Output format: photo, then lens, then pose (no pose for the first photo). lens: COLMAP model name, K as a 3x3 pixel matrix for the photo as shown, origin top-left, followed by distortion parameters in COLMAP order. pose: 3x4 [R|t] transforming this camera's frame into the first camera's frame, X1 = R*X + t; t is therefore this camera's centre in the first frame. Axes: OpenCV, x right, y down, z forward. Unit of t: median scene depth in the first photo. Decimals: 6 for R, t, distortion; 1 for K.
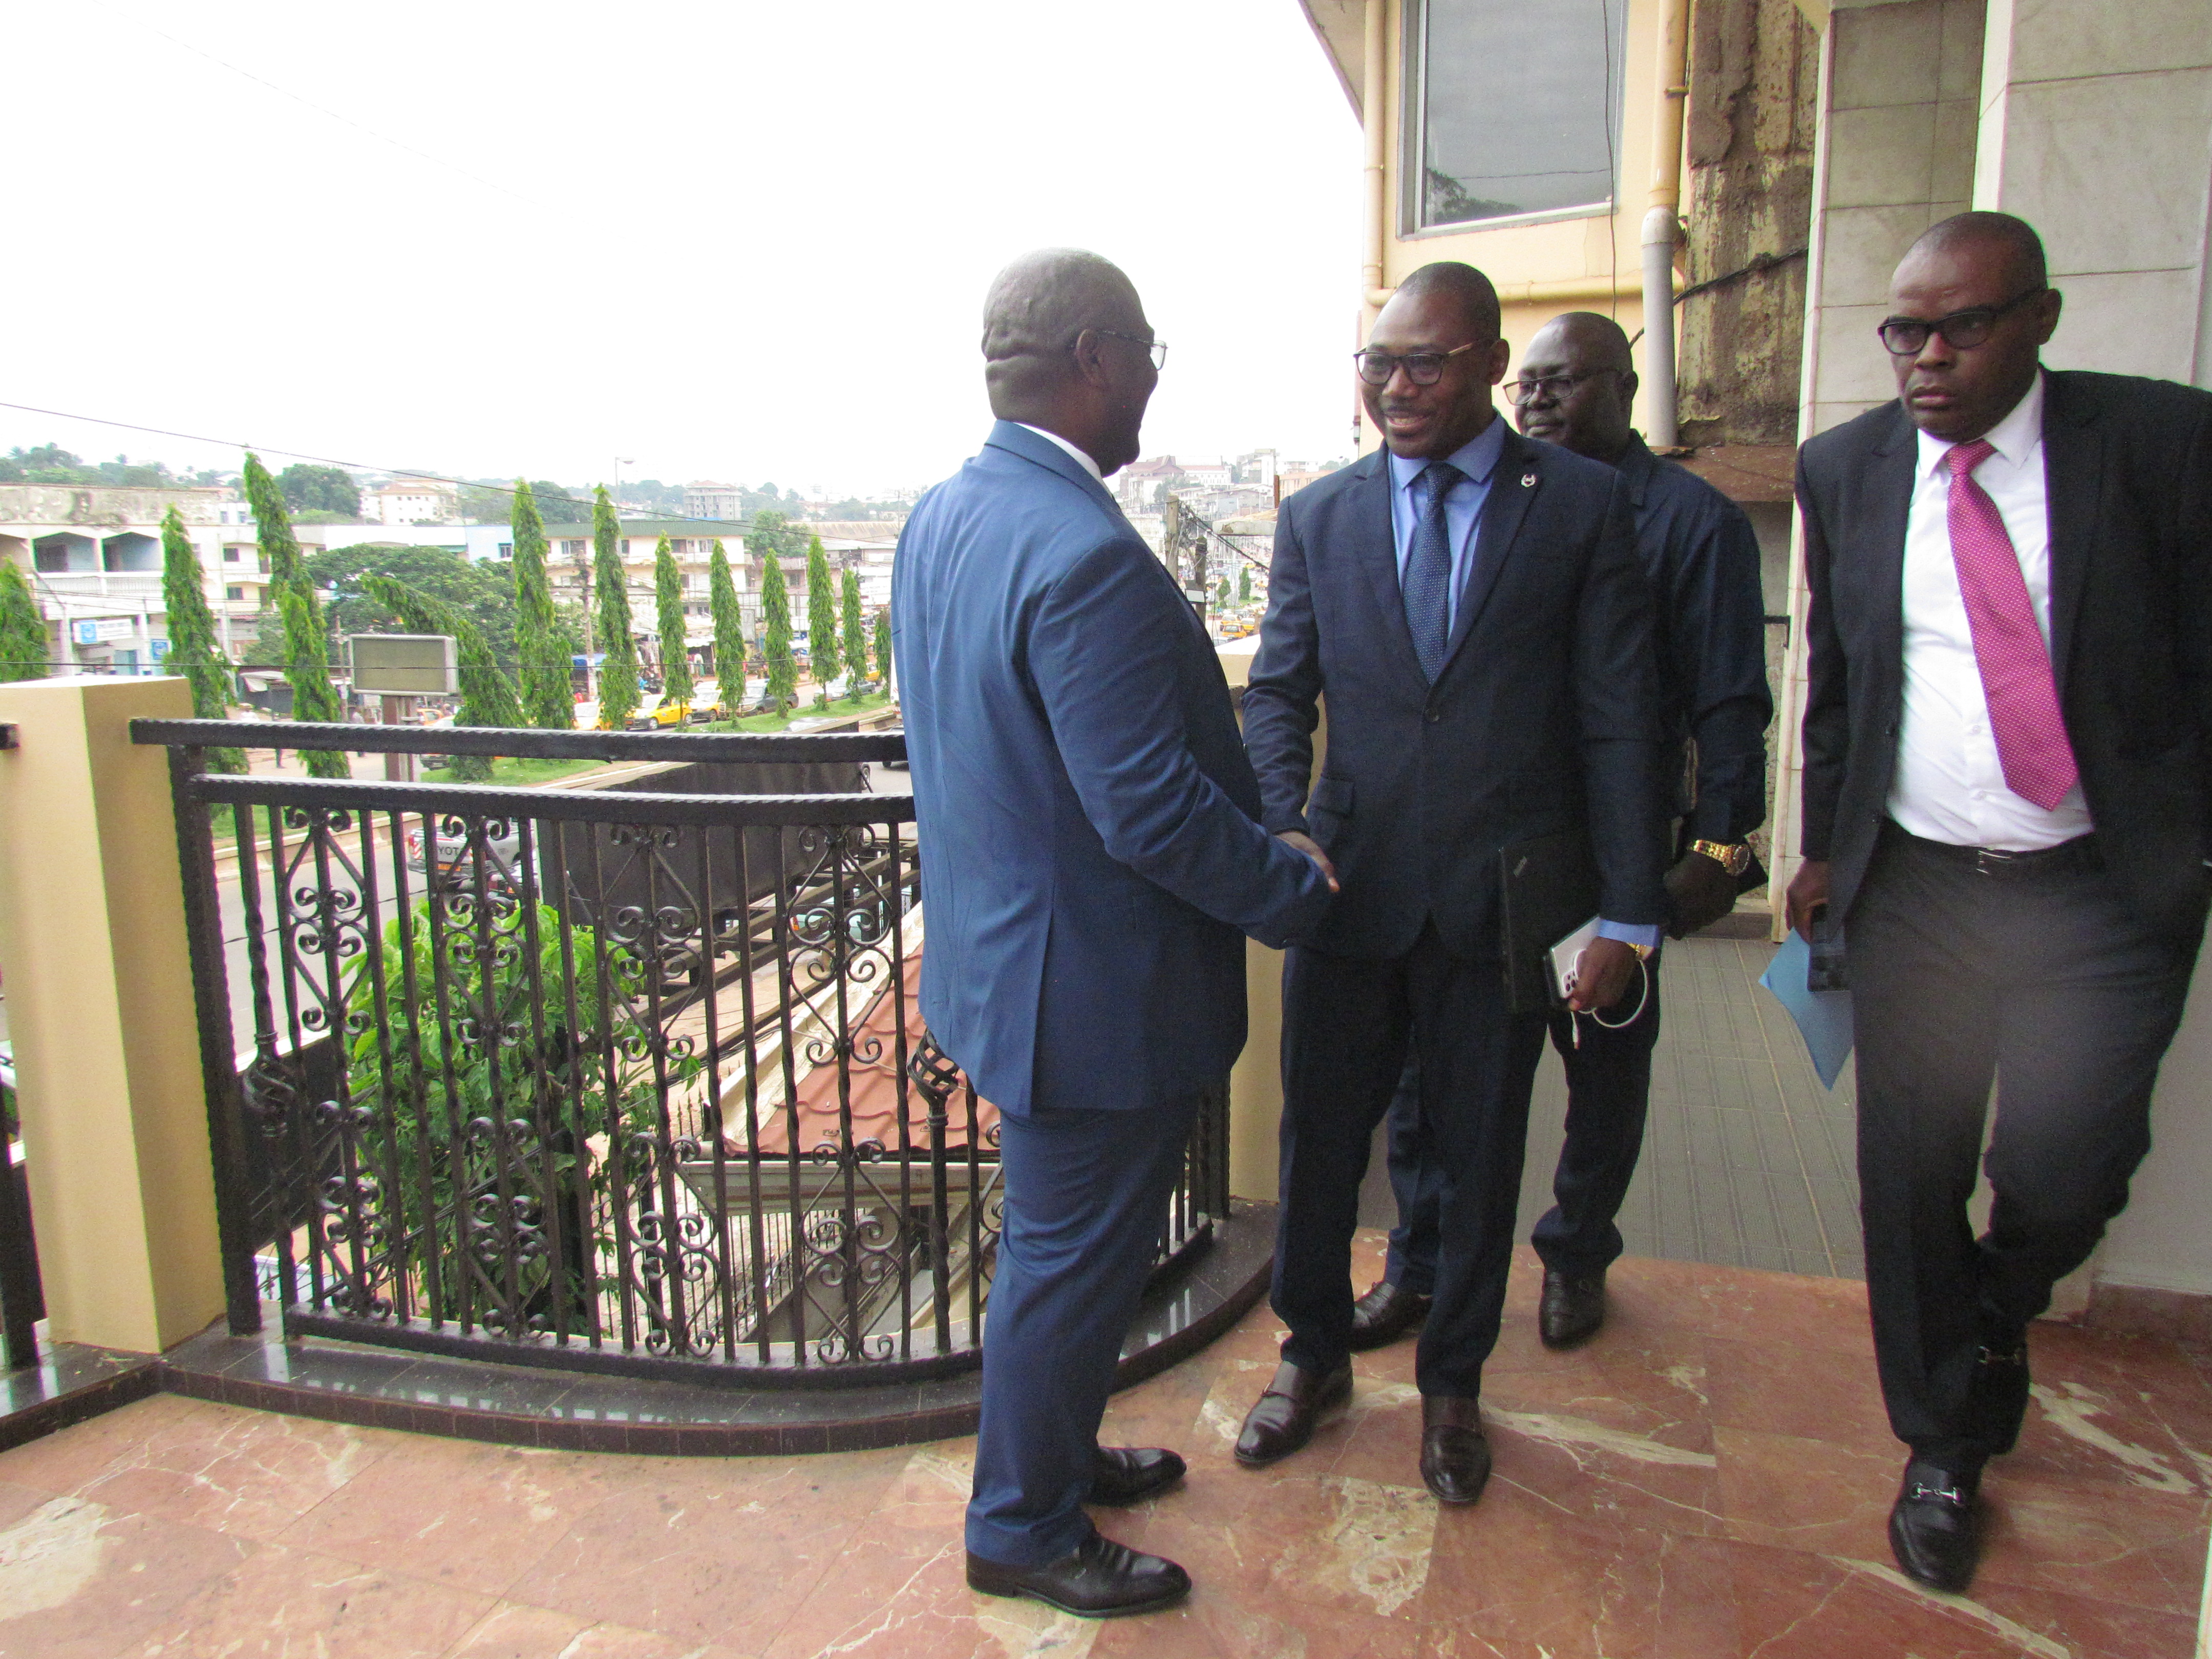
lens RADIAL K [[1557.8, 0, 1126.2], [0, 1557.8, 824.5], [0, 0, 1]] dist [-0.037314, 0.021993]
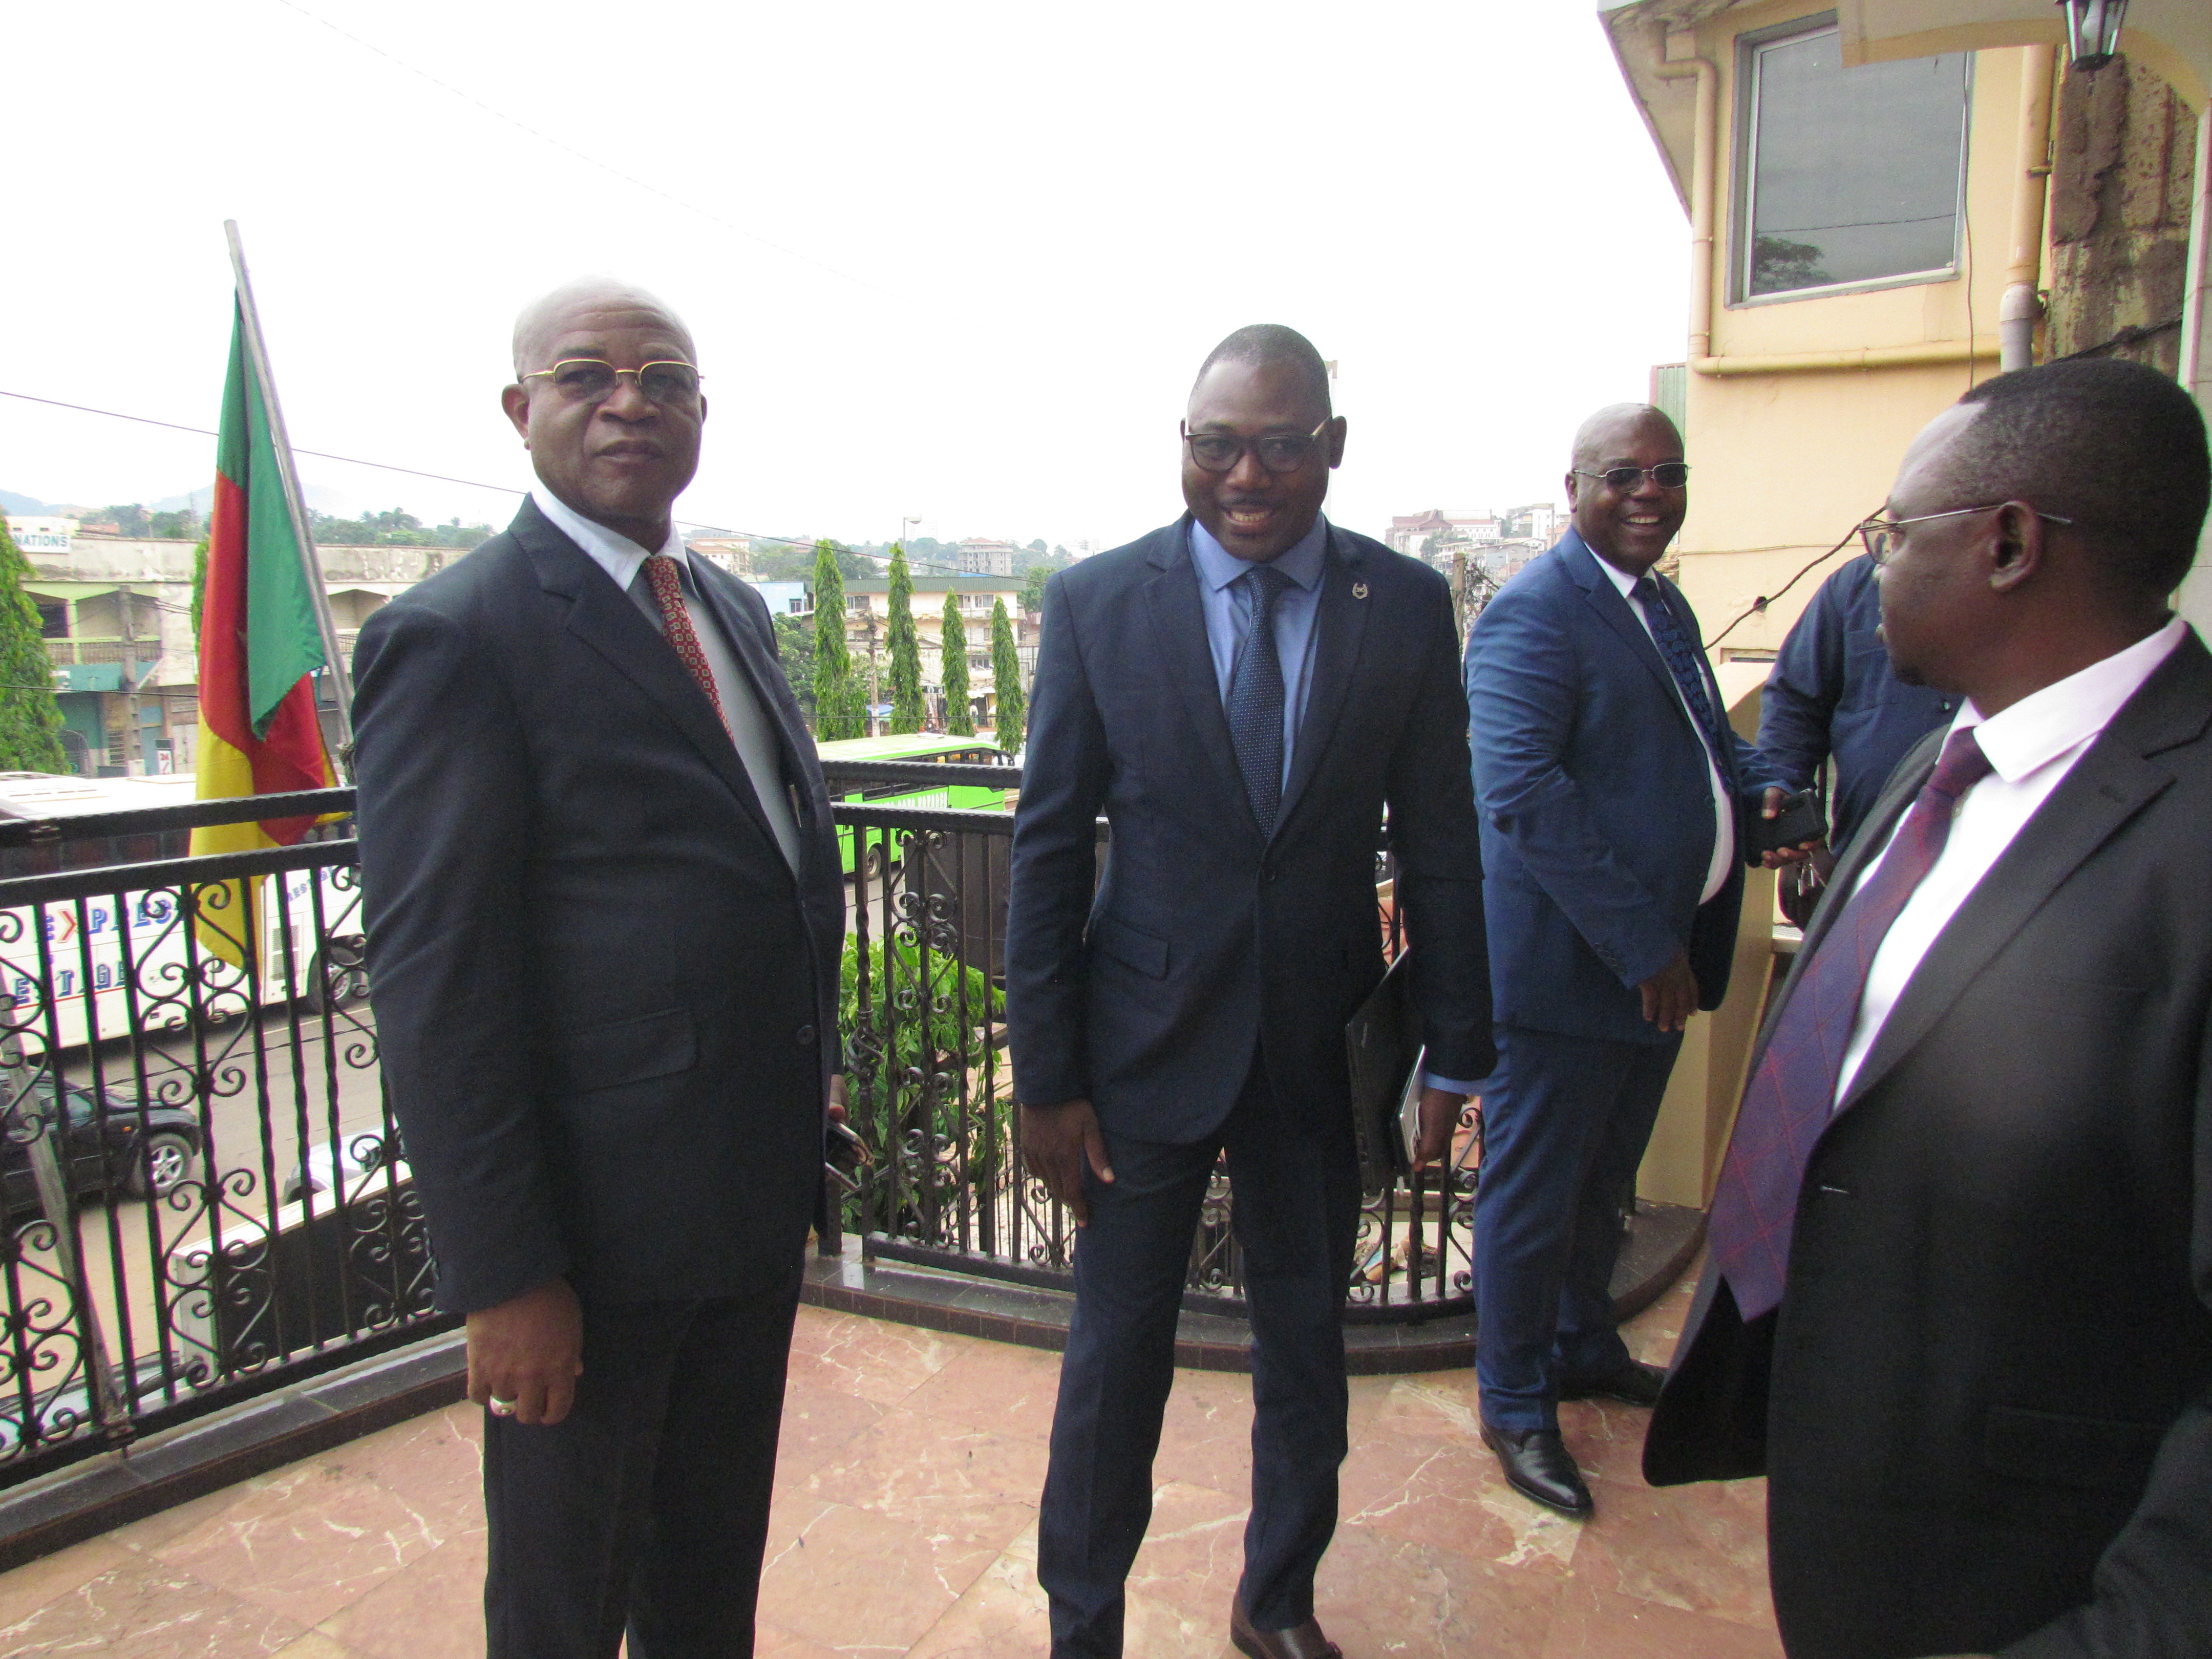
lens RADIAL K [[1593.9, 0, 1105.9], [0, 1593.9, 837.7], [0, 0, 1]] dist [-0.037744, 0.026240]
pose [[0.987495, 0.021109, -0.156231, -0.083779], [-0.025409, 0.999350, -0.025581, 0.012035], [0.155590, 0.029230, 0.987389, -0.120608]]
